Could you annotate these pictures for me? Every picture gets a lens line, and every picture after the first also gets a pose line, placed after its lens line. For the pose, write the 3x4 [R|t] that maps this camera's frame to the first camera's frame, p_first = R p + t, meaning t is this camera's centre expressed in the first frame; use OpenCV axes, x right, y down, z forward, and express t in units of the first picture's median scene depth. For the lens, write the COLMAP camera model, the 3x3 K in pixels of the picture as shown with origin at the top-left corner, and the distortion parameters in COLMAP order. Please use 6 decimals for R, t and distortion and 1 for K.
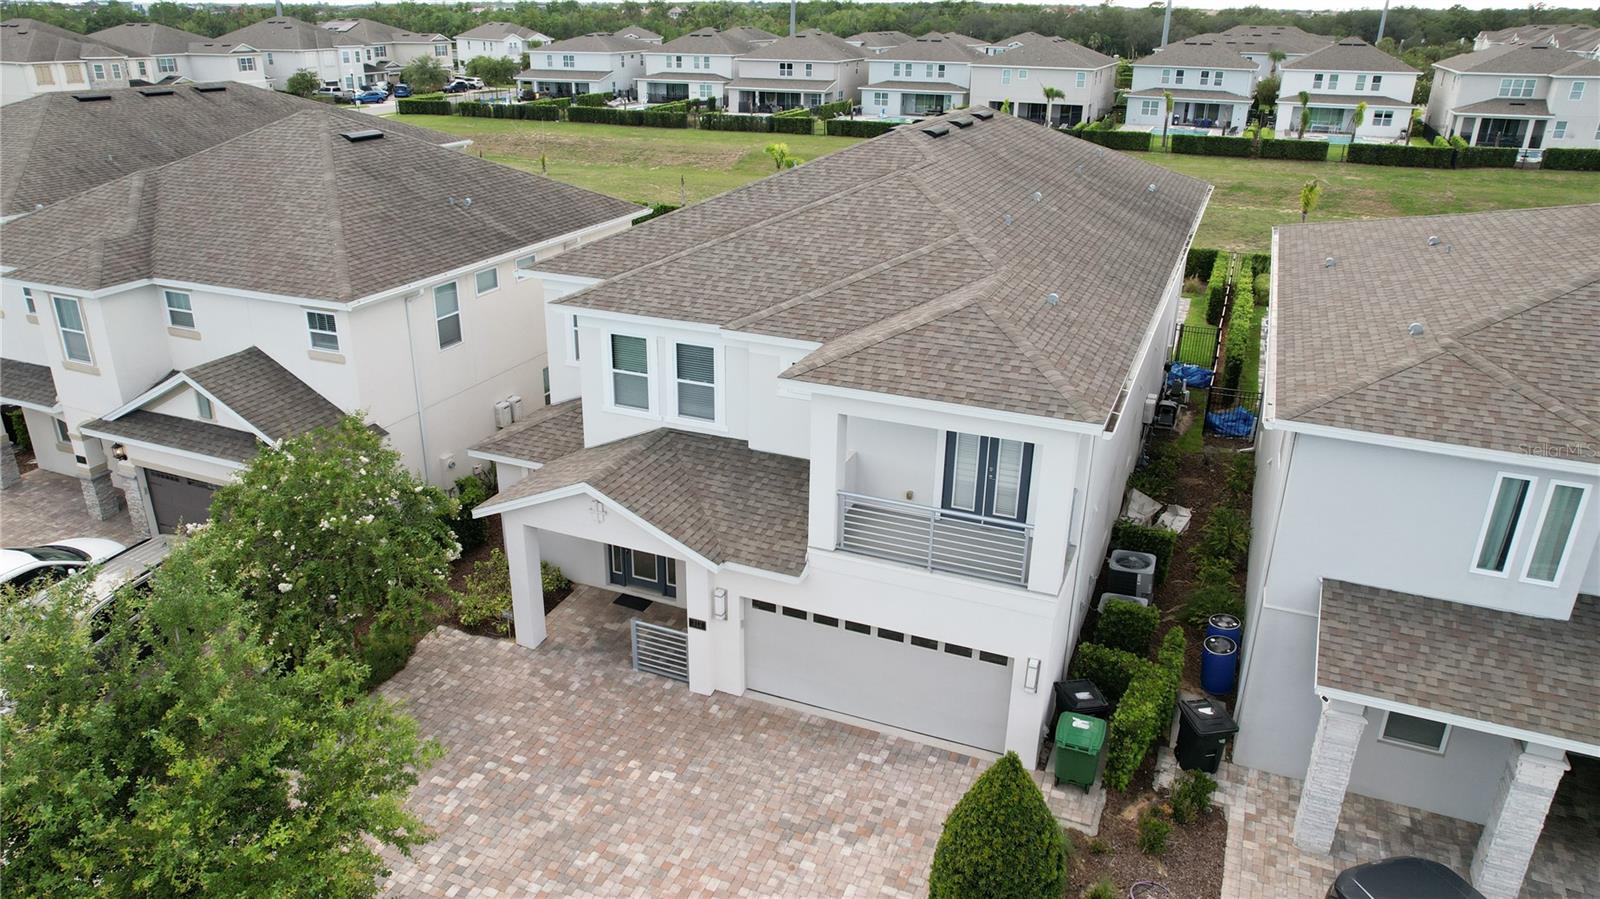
lens RADIAL K [[1084.7, 0, 776.1], [0, 1084.7, 460.2], [0, 0, 1]] dist [-0.066767, 0.055372]
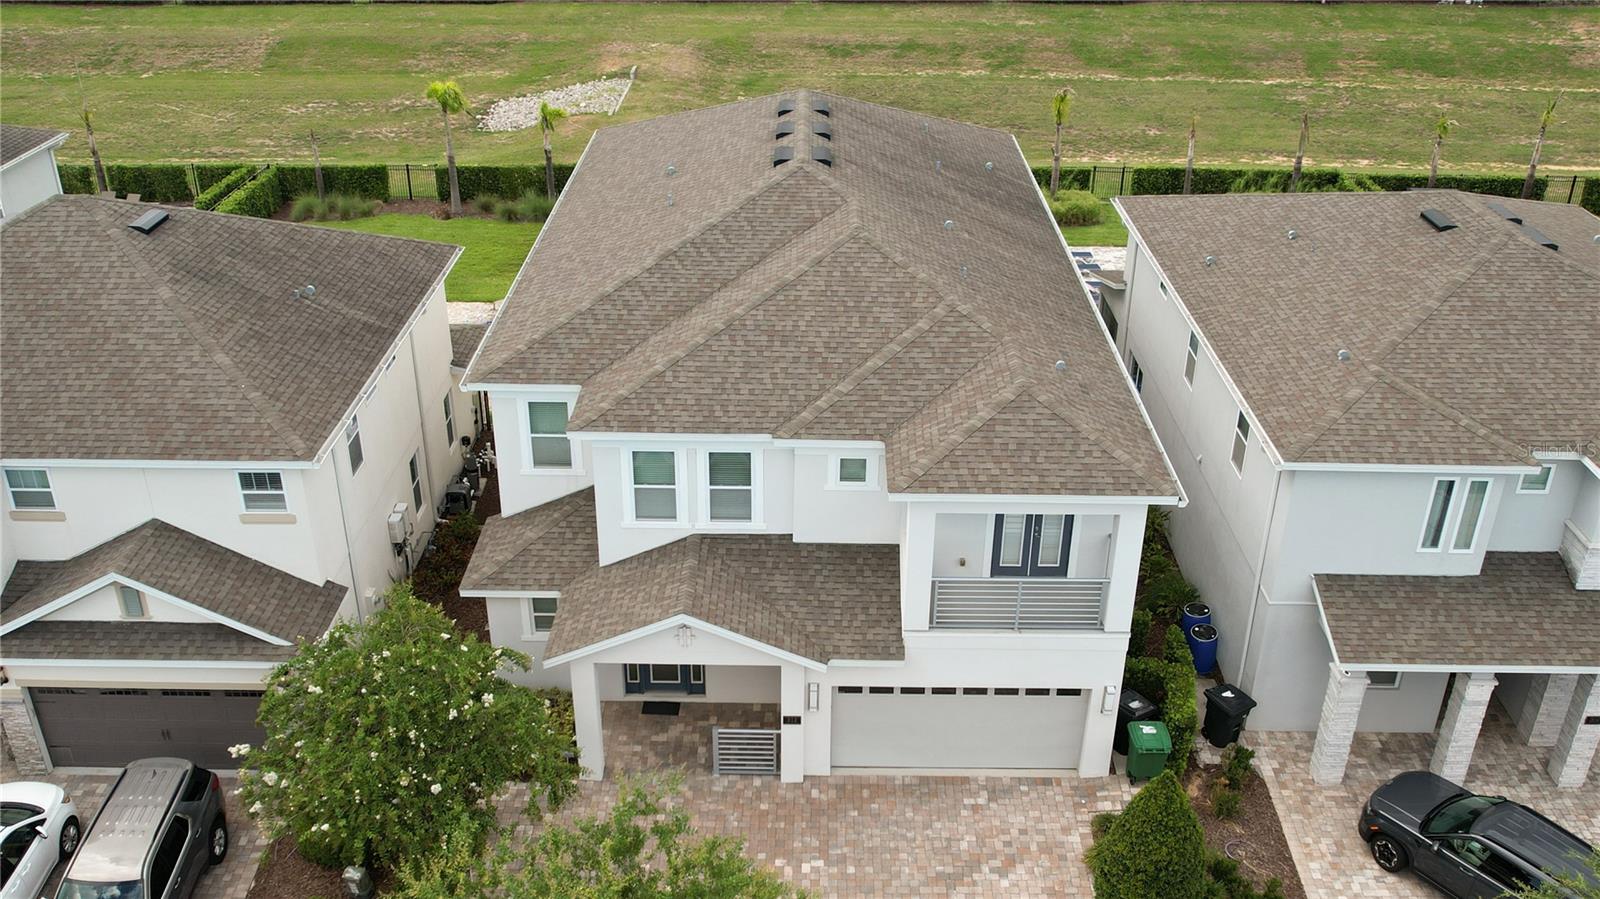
lens RADIAL K [[1435.1, 0, 805.7], [0, 1435.1, 567.9], [0, 0, 1]] dist [-0.038241, -0.023932]
pose [[0.919564, -0.197996, 0.339410, -0.529250], [0.149792, 0.975182, 0.163042, -0.228033], [-0.363268, -0.099087, 0.926401, -0.289711]]
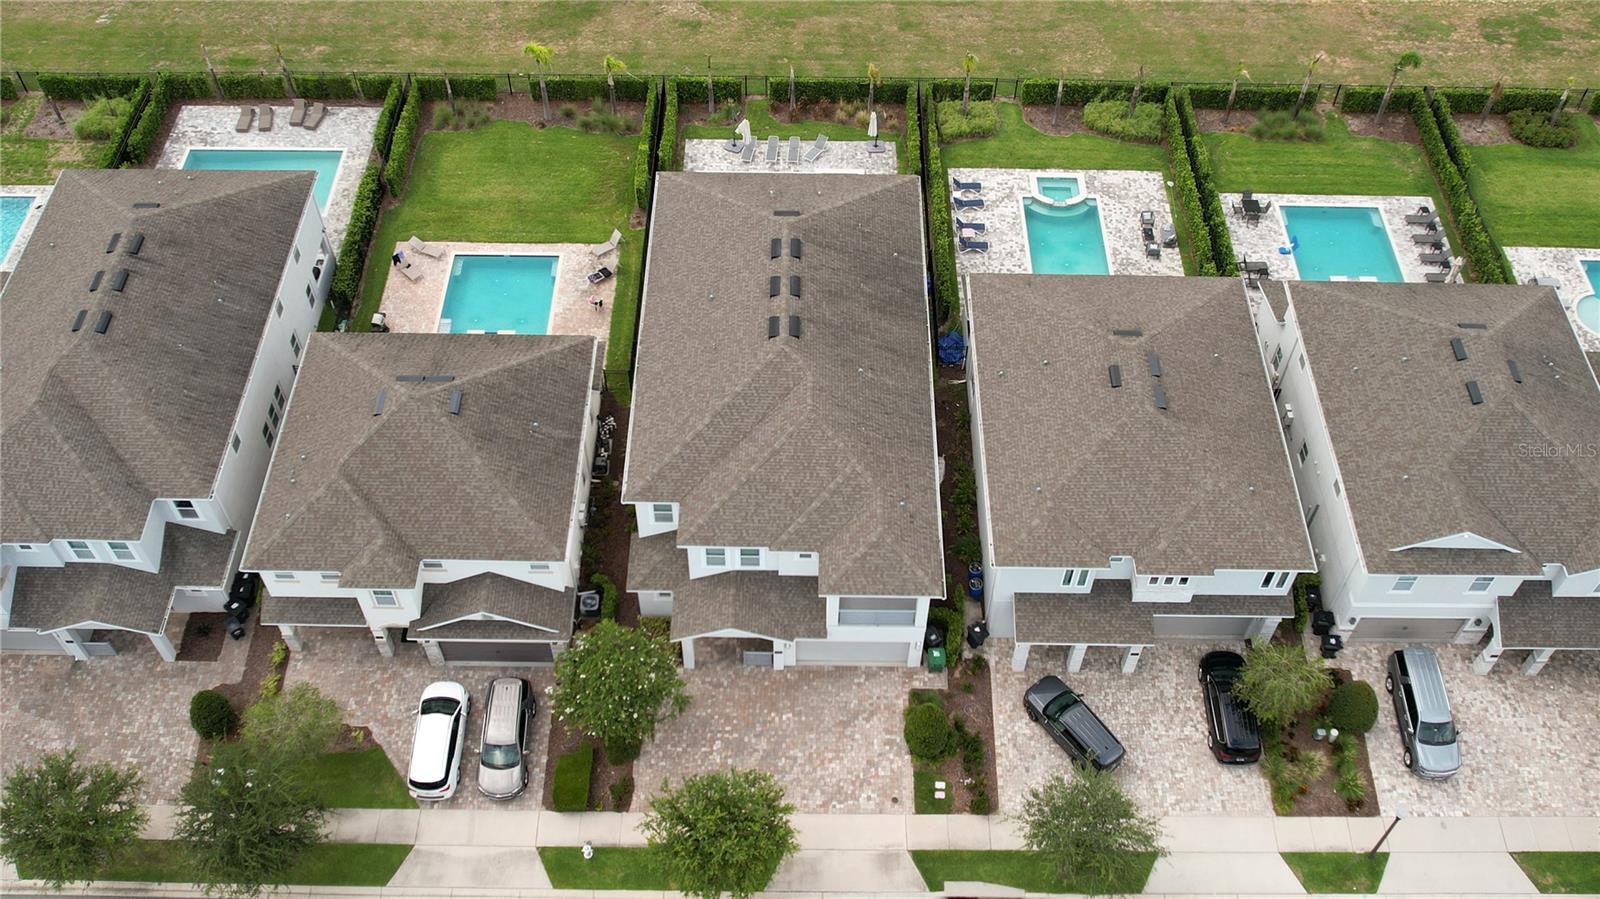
lens RADIAL K [[1406.1, 0, 807.8], [0, 1406.1, 444.0], [0, 0, 1]] dist [-0.070517, 0.012175]
pose [[0.919564, -0.304050, 0.248908, -0.675495], [0.146197, 0.852711, 0.501508, -1.868361], [-0.364730, -0.424779, 0.828574, -1.454662]]
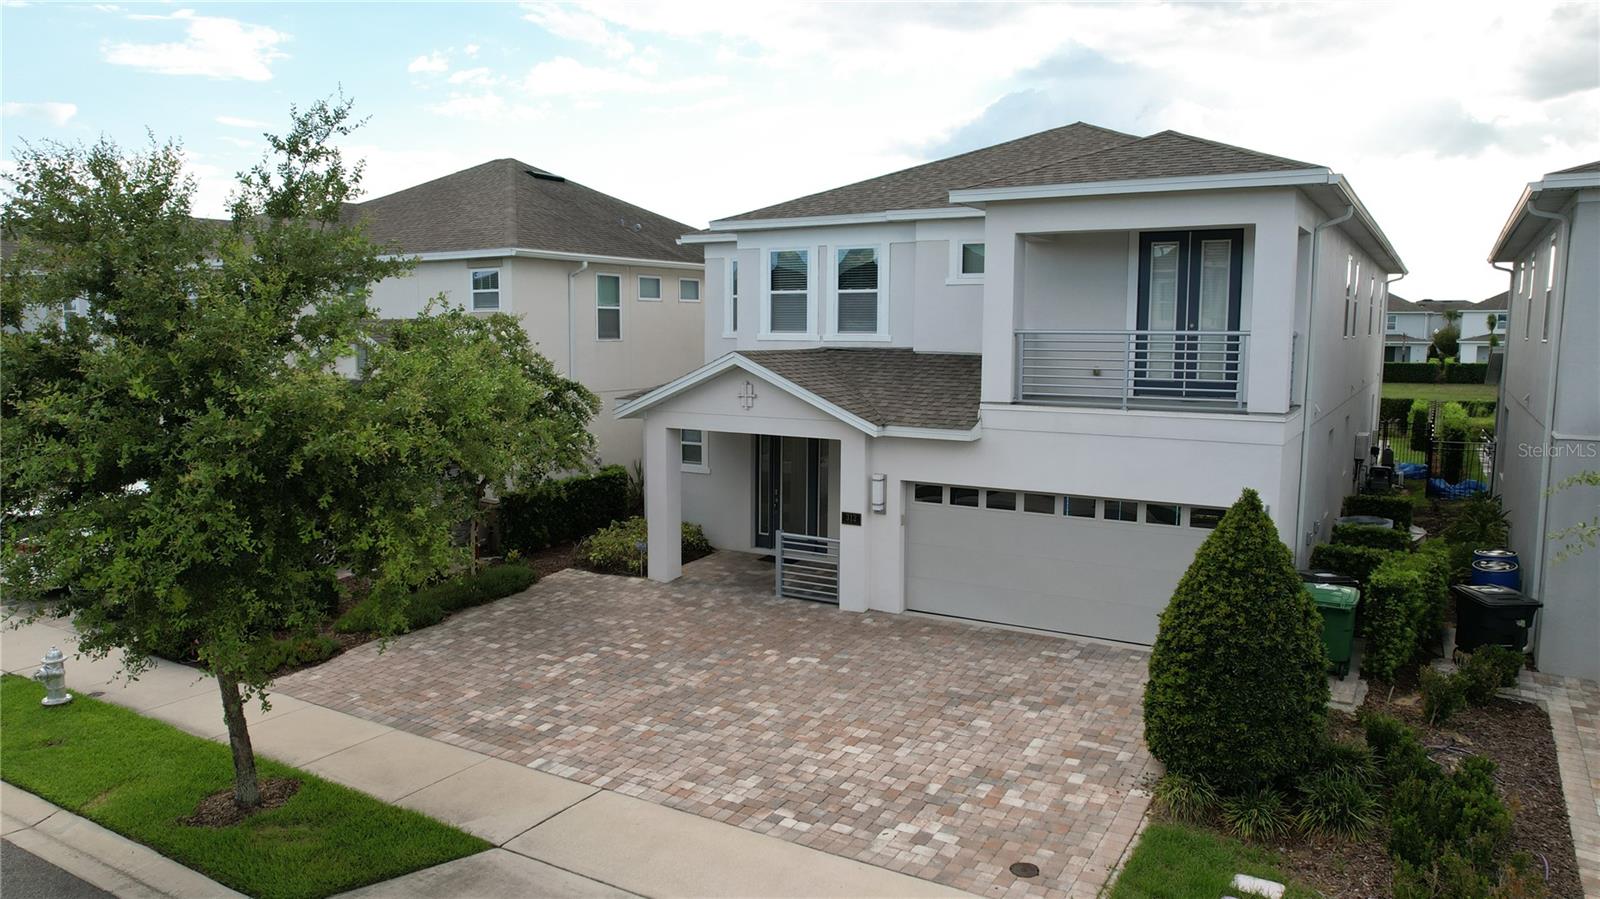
lens RADIAL K [[1084.7, 0, 775.5], [0, 1084.7, 460.3], [0, 0, 1]] dist [-0.066767, 0.055372]
pose [[0.989181, 0.013399, -0.146086, -0.006331], [-0.053000, 0.961200, -0.270712, 0.365244], [0.136790, 0.275526, 0.951511, 0.151938]]
